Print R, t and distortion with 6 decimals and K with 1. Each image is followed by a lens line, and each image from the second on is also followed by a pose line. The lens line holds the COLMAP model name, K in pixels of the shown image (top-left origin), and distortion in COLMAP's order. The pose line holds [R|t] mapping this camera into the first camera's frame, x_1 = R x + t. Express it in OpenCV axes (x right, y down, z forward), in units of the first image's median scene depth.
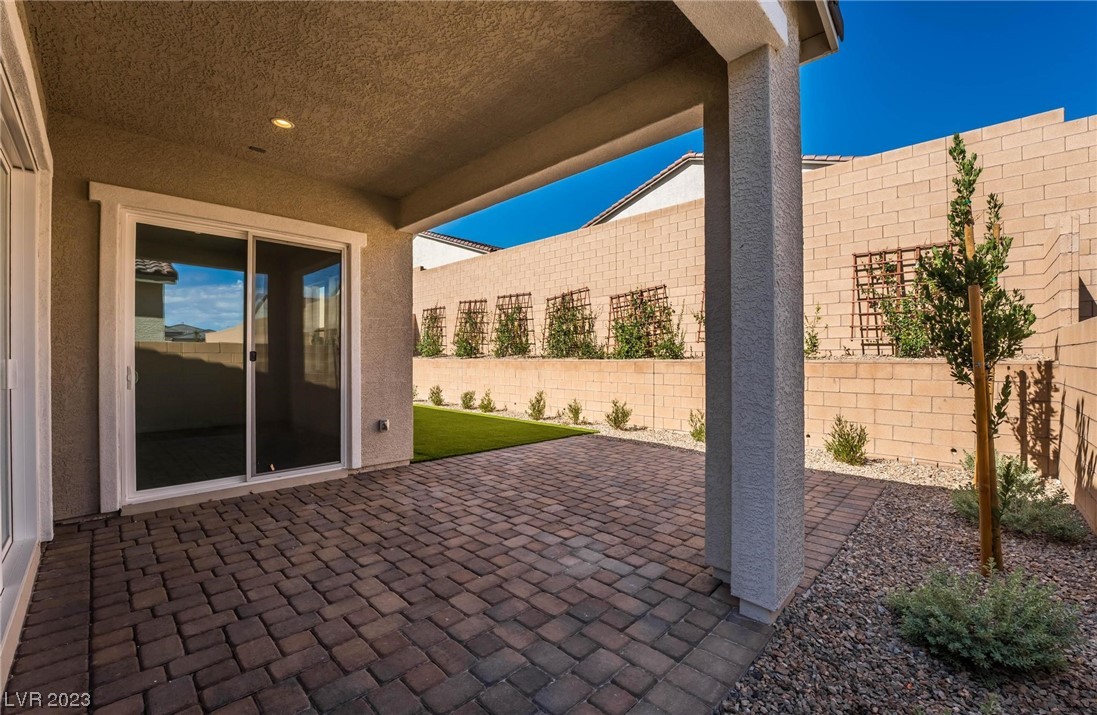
lens RADIAL K [[446.4, 0, 546.4], [0, 446.4, 356.2], [0, 0, 1]] dist [0.000143, 0.000011]
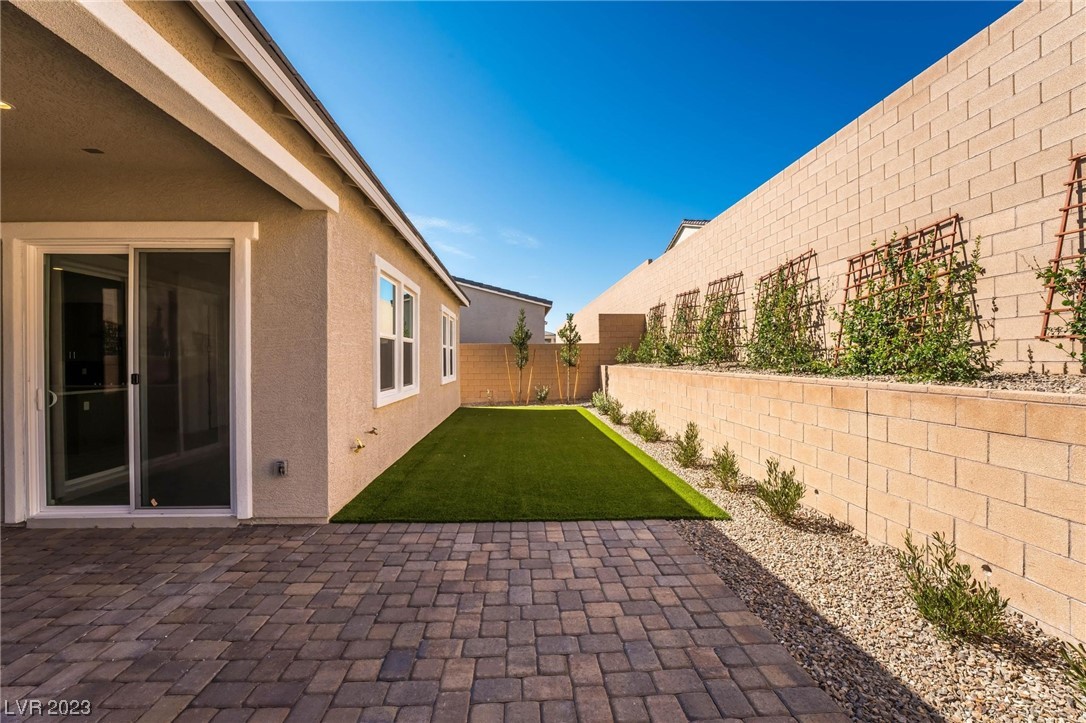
lens RADIAL K [[437.7, 0, 543.4], [0, 437.7, 362.4], [0, 0, 1]] dist [-0.025064, 0.000860]
pose [[0.746191, 0.001415, -0.665731, 0.239903], [0.006998, 0.999926, 0.009969, -0.016104], [0.665696, -0.012097, 0.746125, 0.388364]]
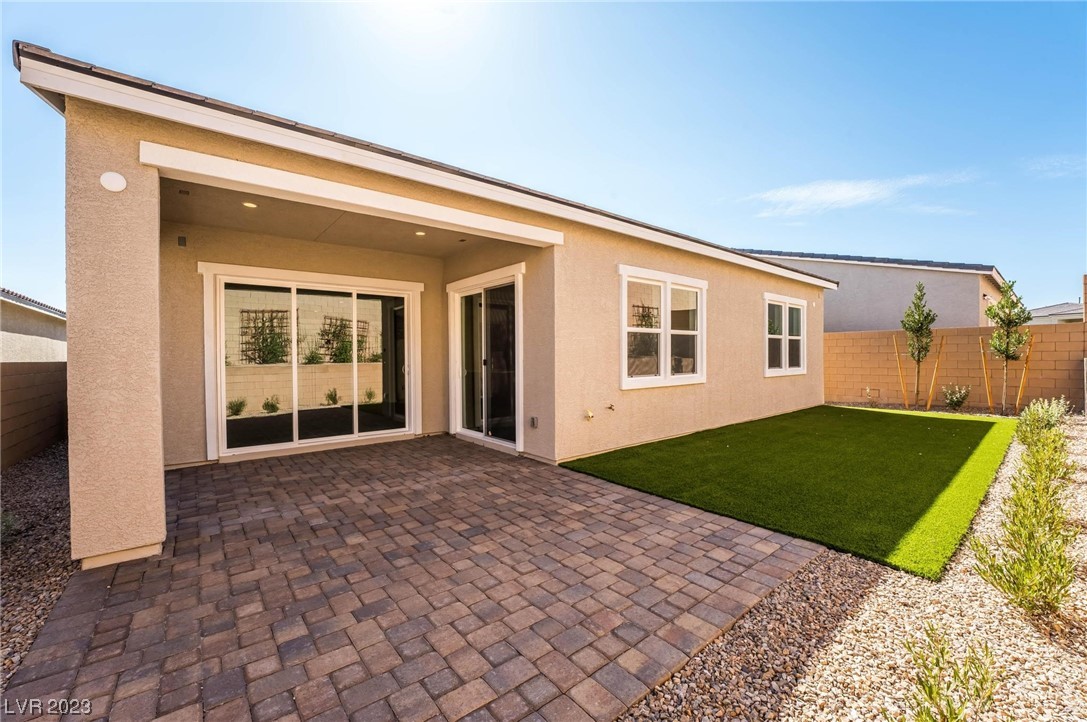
lens RADIAL K [[438.7, 0, 545.6], [0, 438.7, 363.2], [0, 0, 1]] dist [-0.024177, -0.001605]
pose [[-0.100498, 0.016697, -0.994797, 0.393199], [0.013353, 0.999792, 0.015432, -0.008198], [0.994848, -0.011733, -0.100700, 0.595066]]
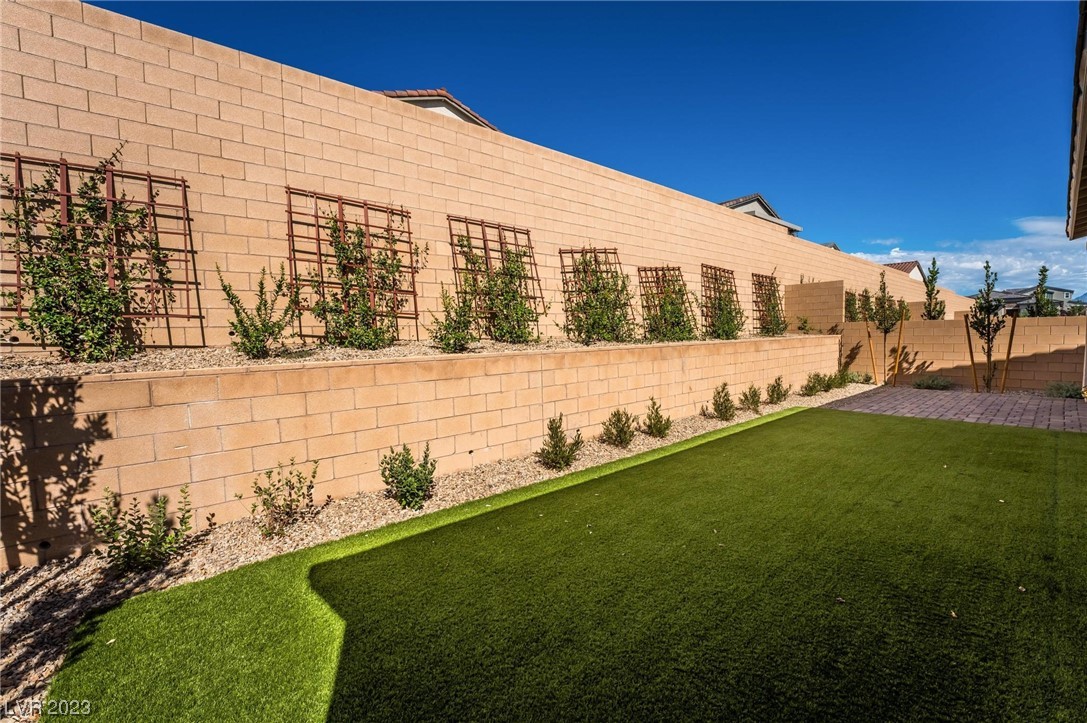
lens RADIAL K [[438.7, 0, 543.8], [0, 438.7, 362.8], [0, 0, 1]] dist [-0.024177, -0.001605]
pose [[0.103549, -0.065930, 0.992437, -0.785565], [0.021276, 0.997719, 0.064061, -0.012252], [-0.994397, 0.014482, 0.104716, 1.213389]]
